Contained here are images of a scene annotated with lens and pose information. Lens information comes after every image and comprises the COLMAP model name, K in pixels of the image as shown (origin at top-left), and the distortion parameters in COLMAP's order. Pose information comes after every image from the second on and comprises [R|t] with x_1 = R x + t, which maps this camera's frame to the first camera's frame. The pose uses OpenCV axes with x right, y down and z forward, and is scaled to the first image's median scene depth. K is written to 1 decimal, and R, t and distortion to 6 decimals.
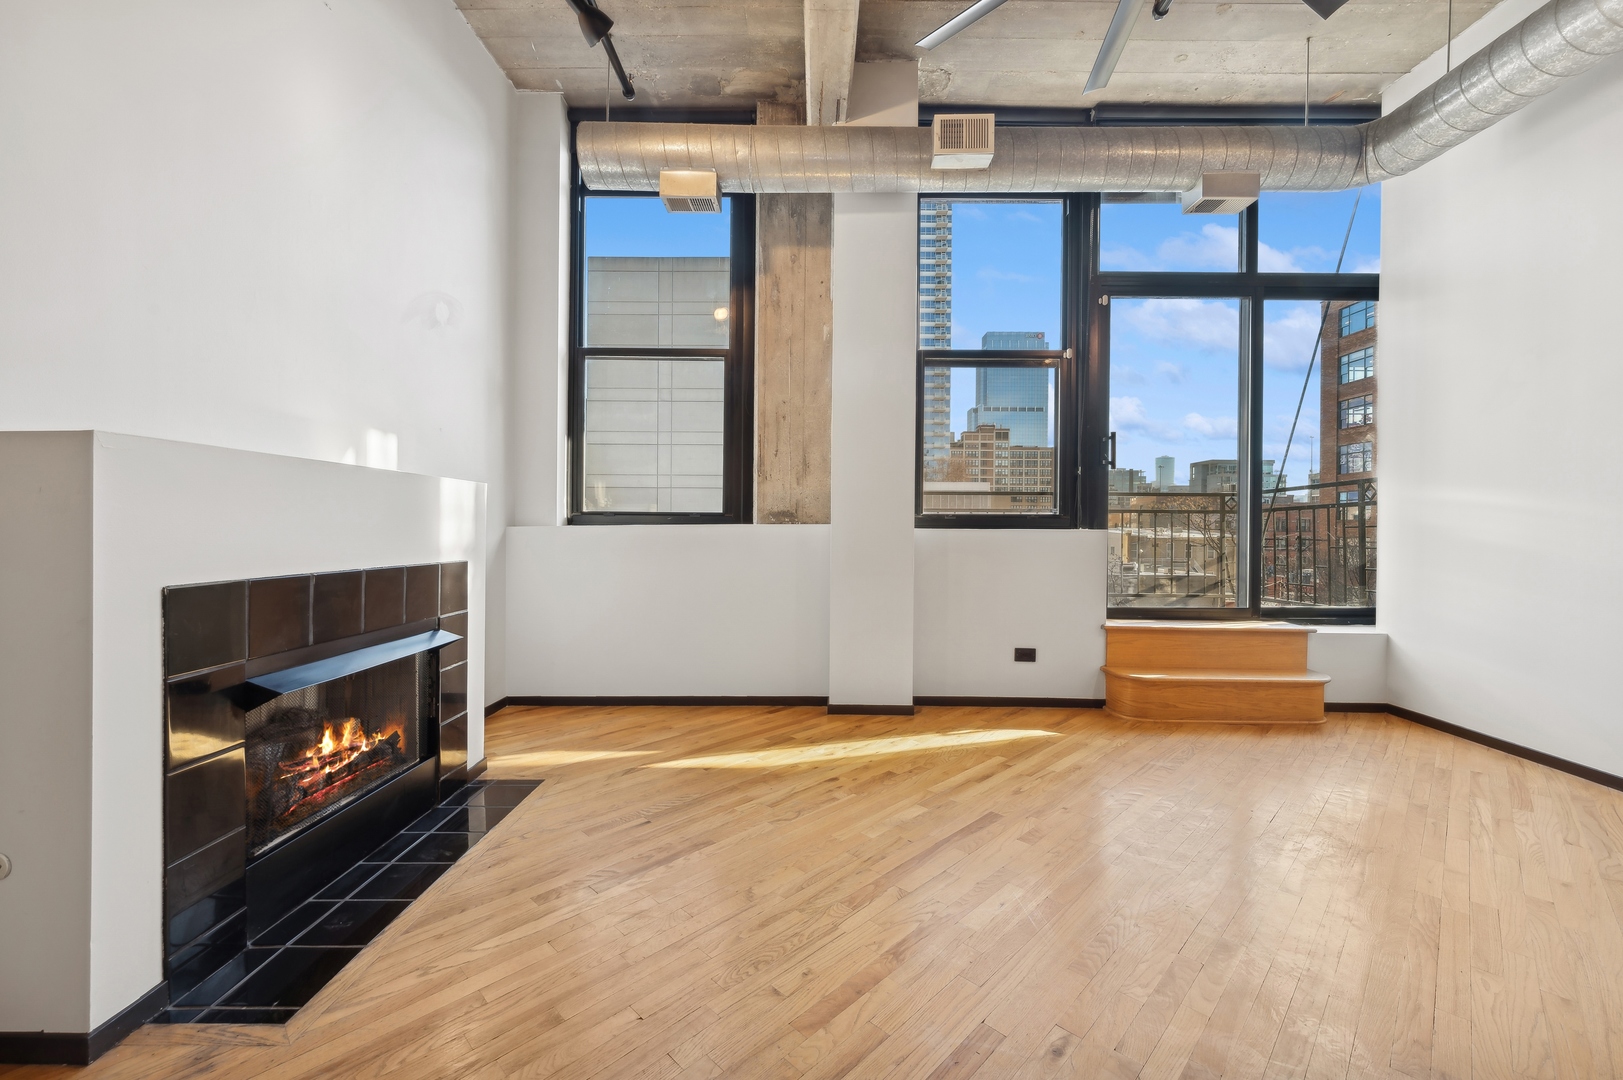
lens RADIAL K [[648.7, 0, 811.9], [0, 648.7, 535.1], [0, 0, 1]] dist [-0.003380, 0.001013]
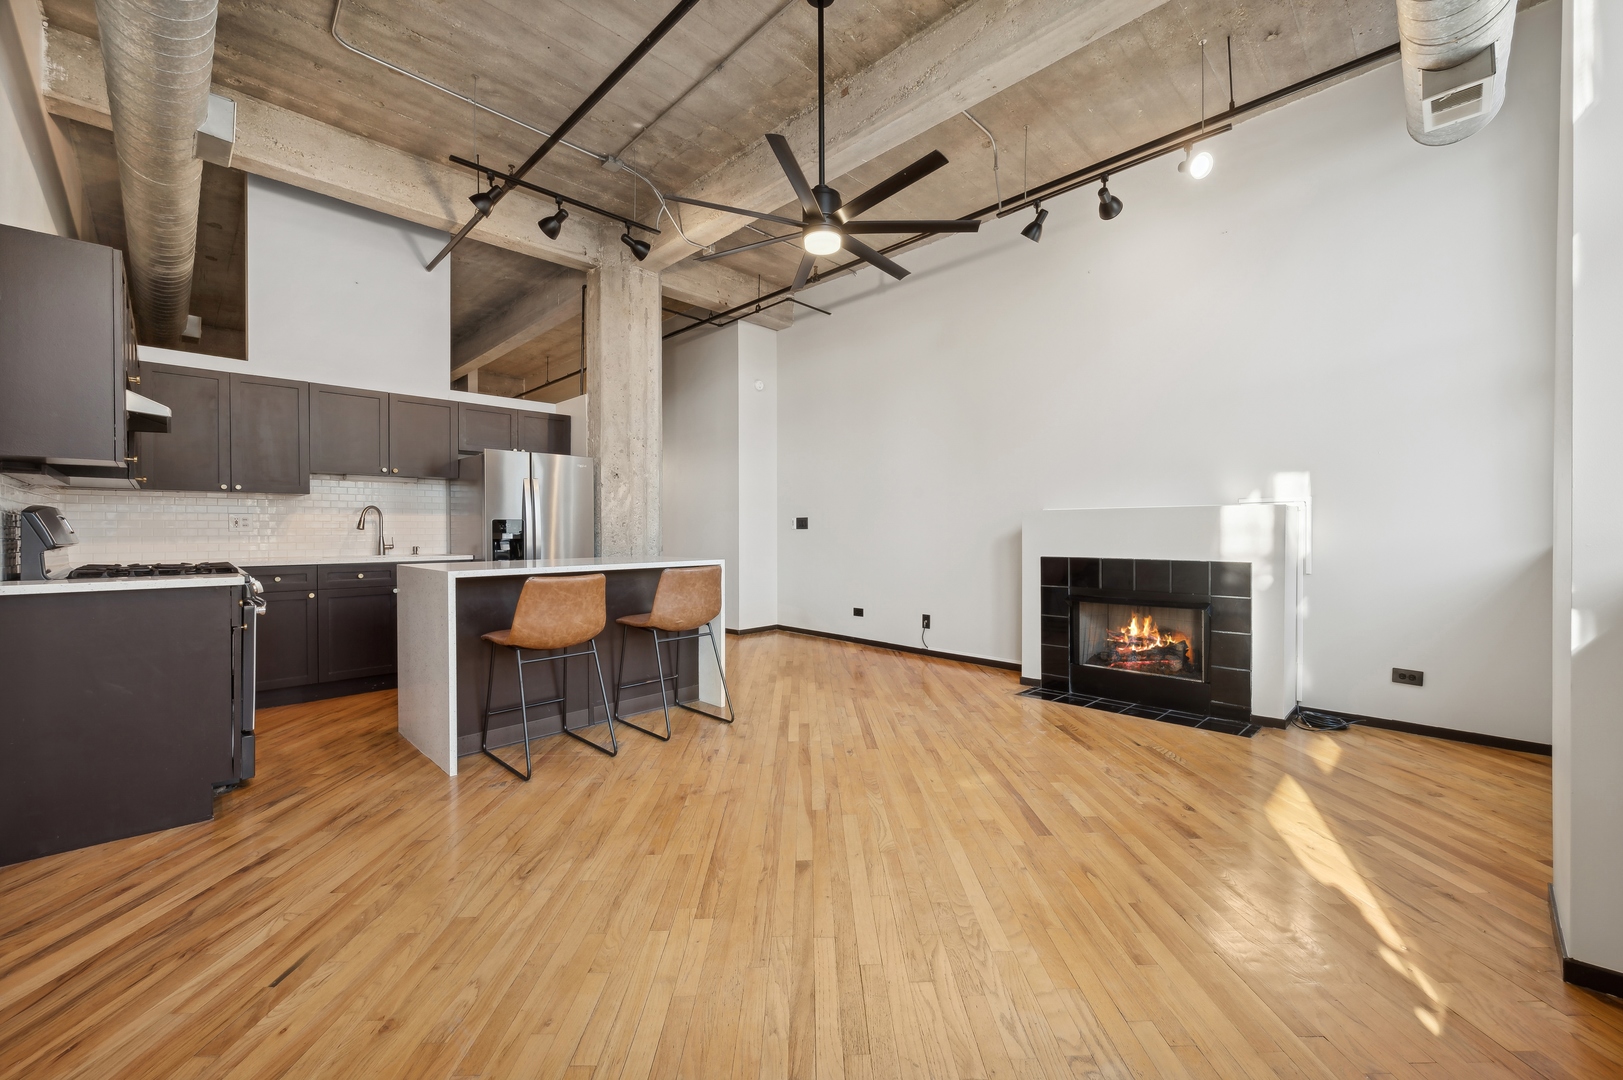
lens RADIAL K [[648.7, 0, 814.7], [0, 648.7, 533.8], [0, 0, 1]] dist [-0.003380, 0.001013]
pose [[-0.696036, -0.003024, -0.718000, 0.758100], [-0.010496, 0.999927, 0.005963, -0.012994], [0.717930, 0.011686, -0.696017, 0.882024]]
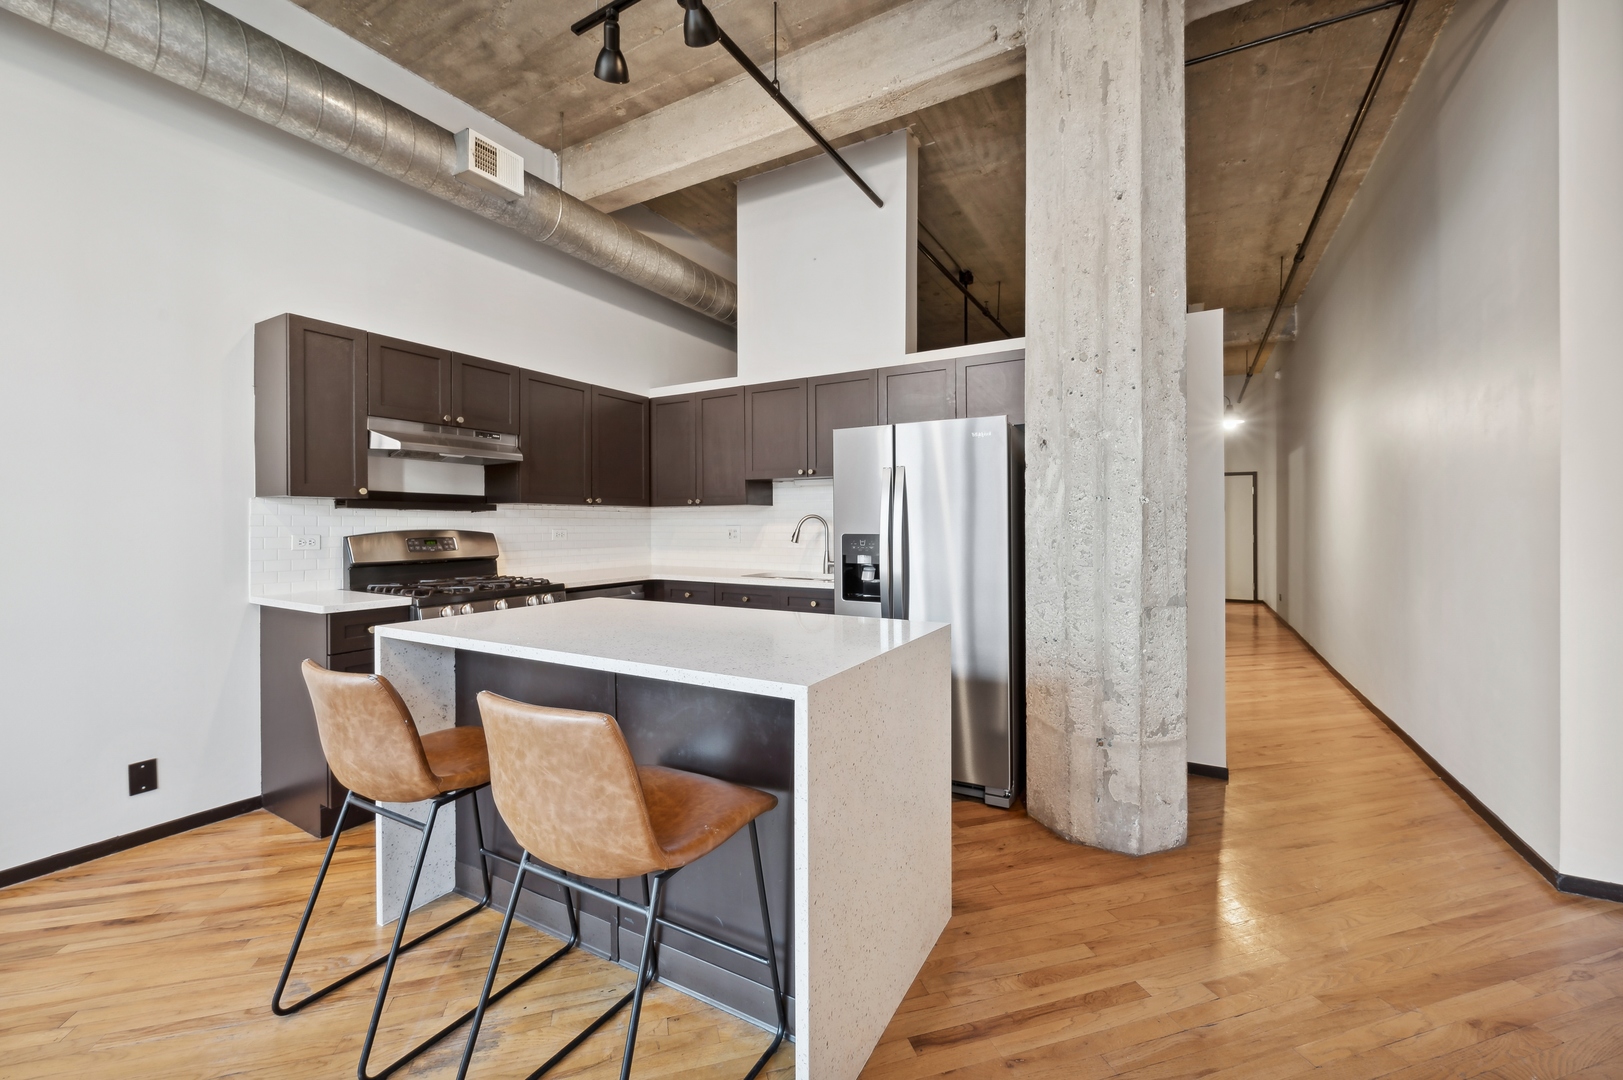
lens RADIAL K [[648.7, 0, 815.7], [0, 648.7, 523.1], [0, 0, 1]] dist [-0.003380, 0.001013]
pose [[-0.874289, -0.006776, 0.485359, -0.051702], [-0.000778, 0.999921, 0.012559, -0.049496], [-0.485405, 0.010602, -0.874225, 0.331484]]
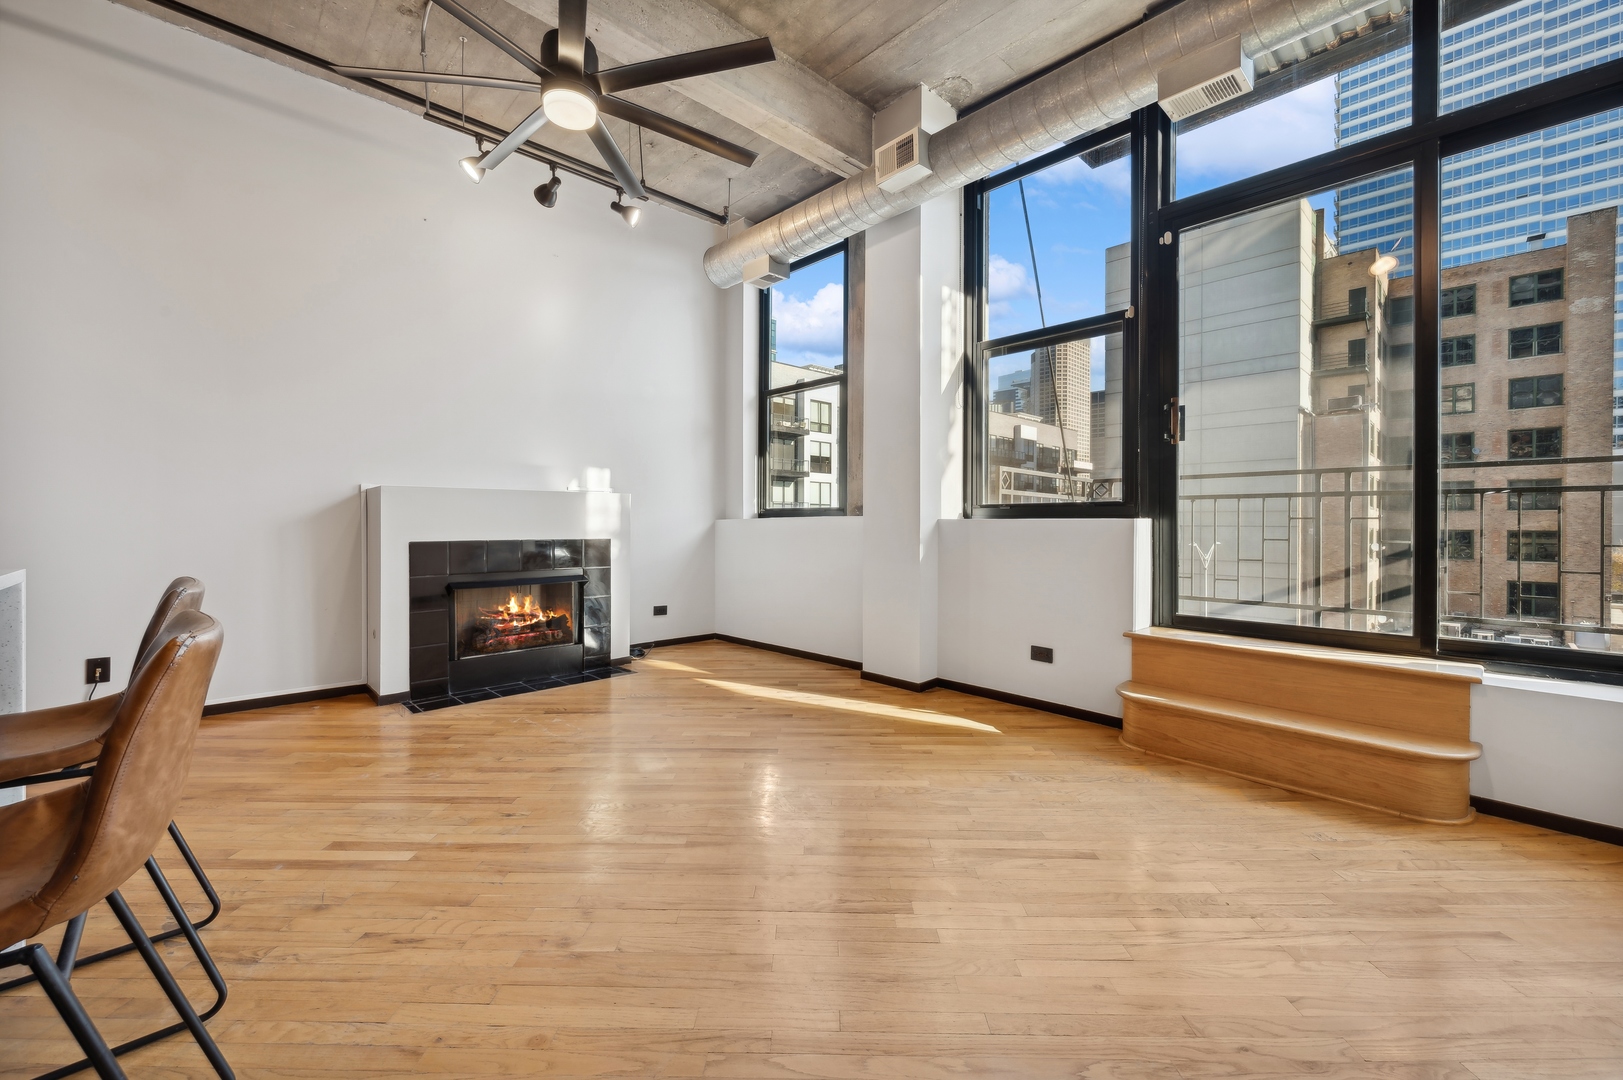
lens RADIAL K [[648.7, 0, 814.4], [0, 648.7, 520.5], [0, 0, 1]] dist [-0.003380, 0.001013]
pose [[0.701623, -0.006080, -0.712522, 0.748654], [-0.006261, 0.999872, -0.014696, 0.009536], [0.712521, 0.014772, 0.701496, 0.117113]]
